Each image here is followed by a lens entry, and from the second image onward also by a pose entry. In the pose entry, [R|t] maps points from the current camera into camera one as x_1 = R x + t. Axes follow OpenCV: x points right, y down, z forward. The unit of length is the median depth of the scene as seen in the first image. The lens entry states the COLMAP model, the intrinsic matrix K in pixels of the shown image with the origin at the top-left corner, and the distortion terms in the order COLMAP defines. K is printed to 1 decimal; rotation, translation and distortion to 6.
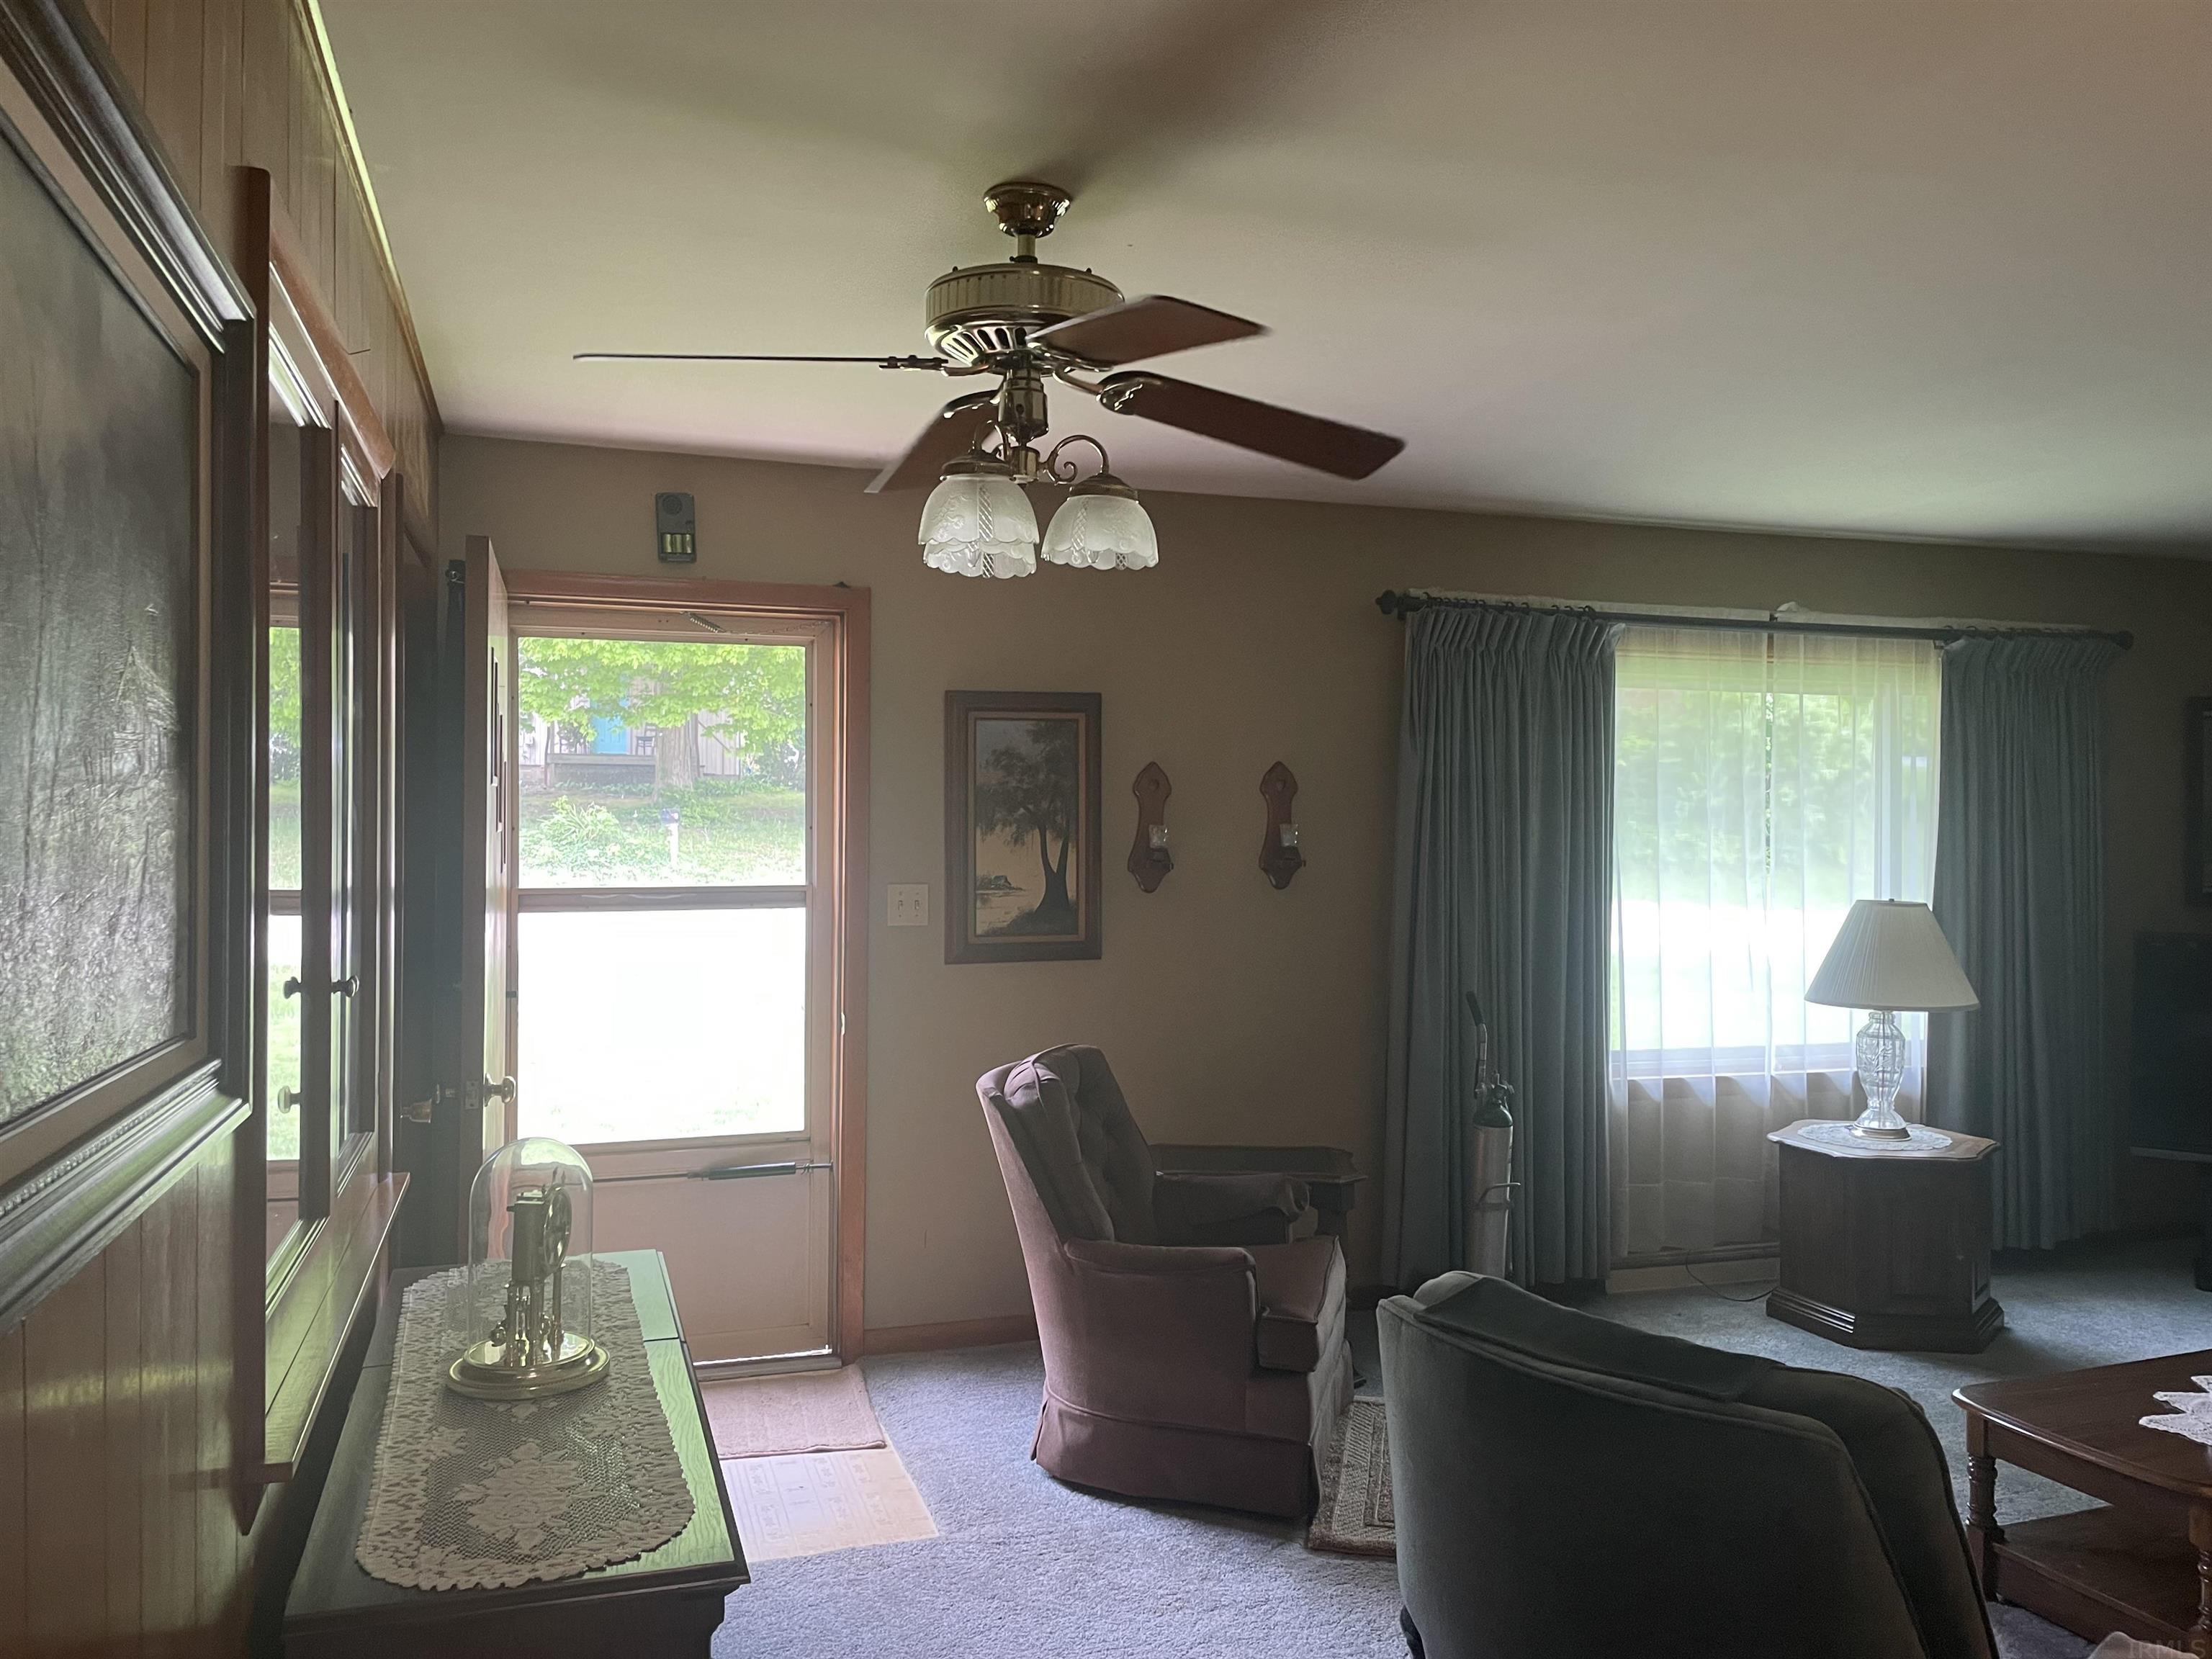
lens RADIAL K [[1673.0, 0, 1103.0], [0, 1673.0, 821.5], [0, 0, 1]] dist [0.091512, -0.123916]
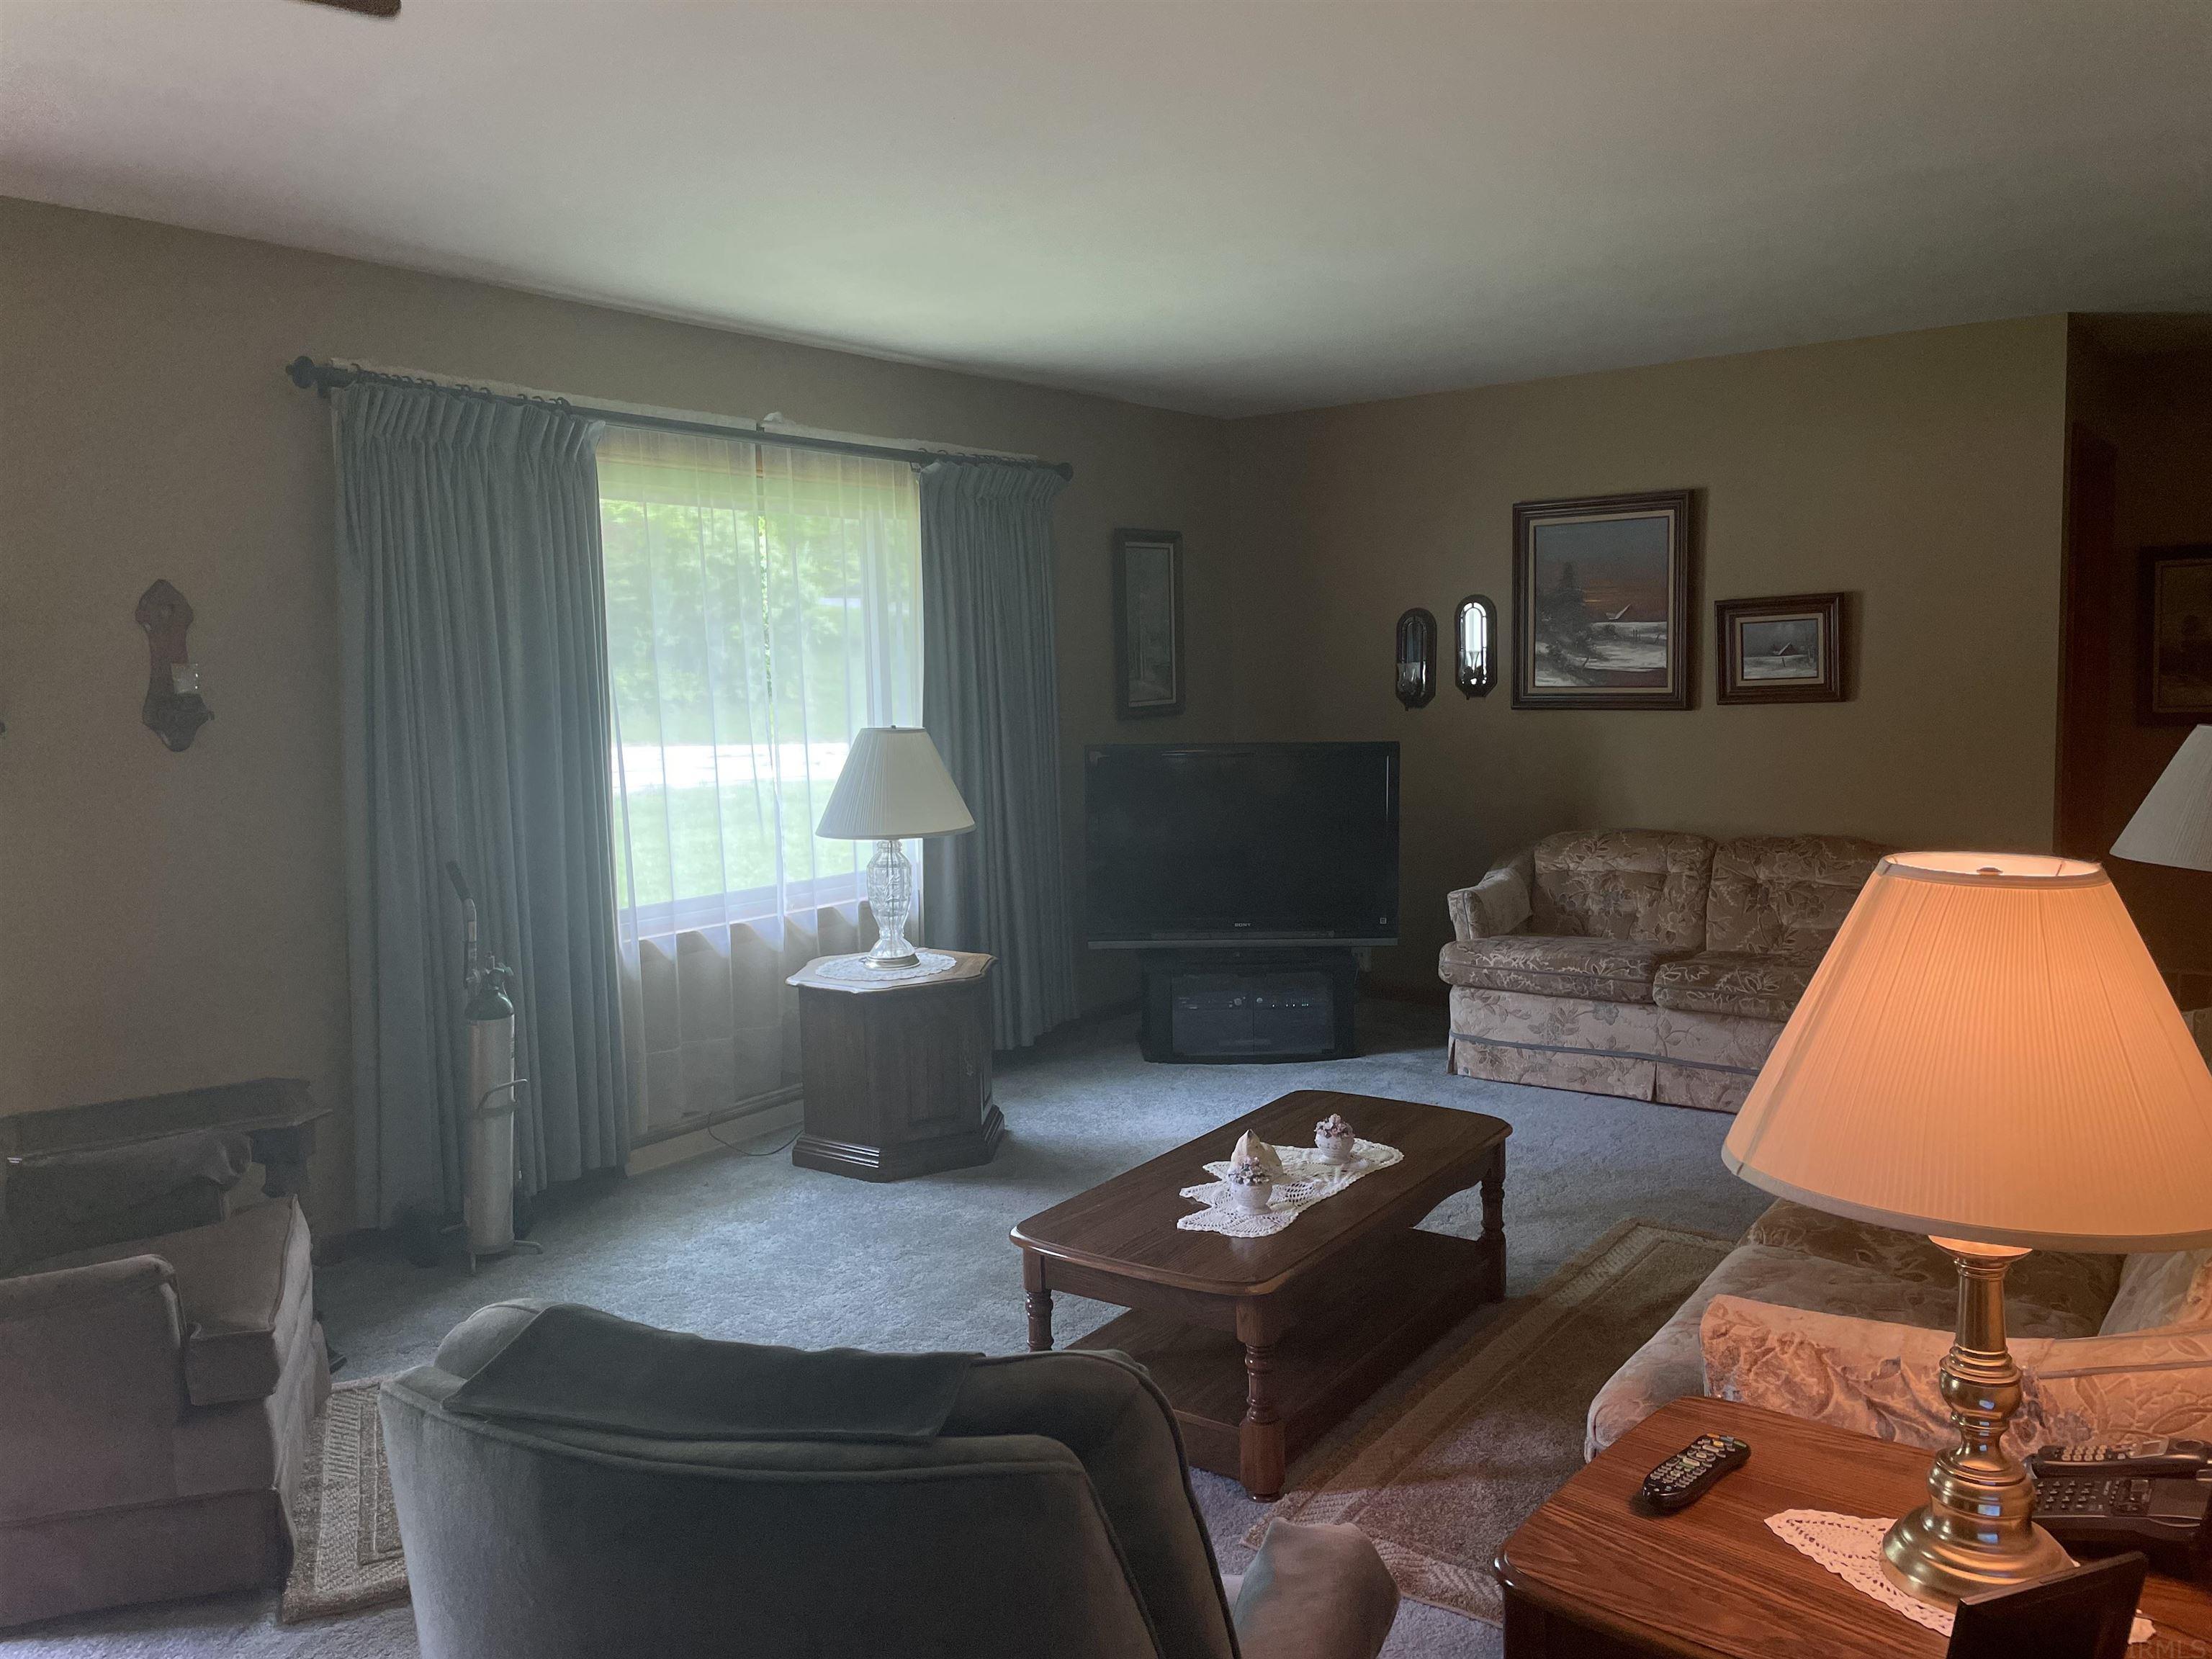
lens RADIAL K [[1673.0, 0, 1103.0], [0, 1673.0, 821.5], [0, 0, 1]] dist [0.091512, -0.123916]
pose [[0.824779, -0.080092, 0.559755, 0.018242], [0.027519, 0.994430, 0.101740, 0.005707], [-0.564786, -0.068510, 0.822389, 0.131680]]
